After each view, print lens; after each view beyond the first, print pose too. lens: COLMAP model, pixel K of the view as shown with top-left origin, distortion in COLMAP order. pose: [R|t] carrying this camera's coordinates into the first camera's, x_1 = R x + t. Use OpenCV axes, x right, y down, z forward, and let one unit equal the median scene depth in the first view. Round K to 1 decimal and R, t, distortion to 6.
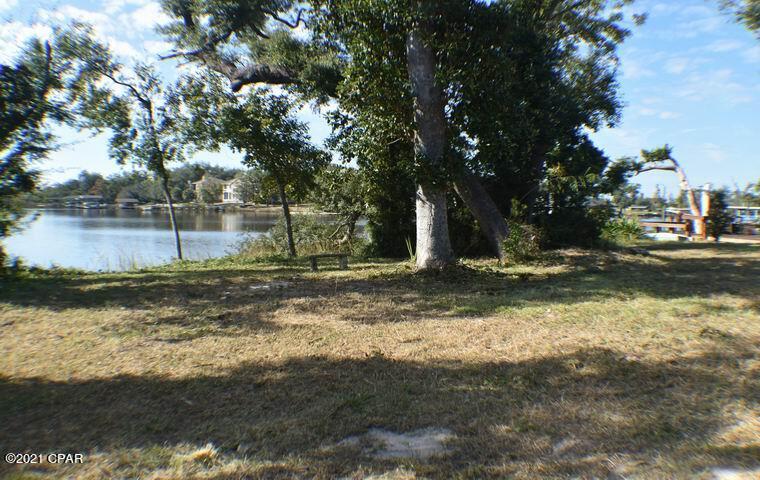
lens RADIAL K [[767.5, 0, 379.3], [0, 767.5, 241.8], [0, 0, 1]] dist [-0.135797, 0.000000]
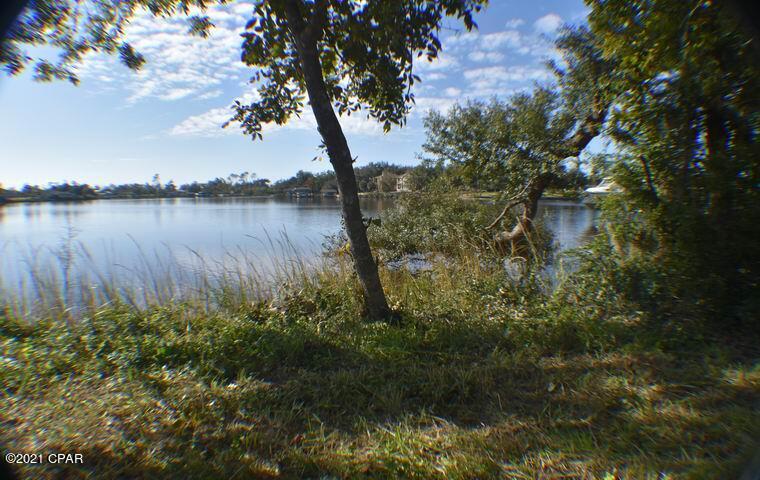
lens RADIAL K [[555.9, 0, 385.5], [0, 555.9, 240.0], [0, 0, 1]] dist [-0.154320, 0.004347]
pose [[0.974444, 0.001769, -0.224625, -0.067710], [0.006543, 0.999321, 0.036253, -0.016601], [0.224536, -0.036797, 0.973771, 0.818333]]
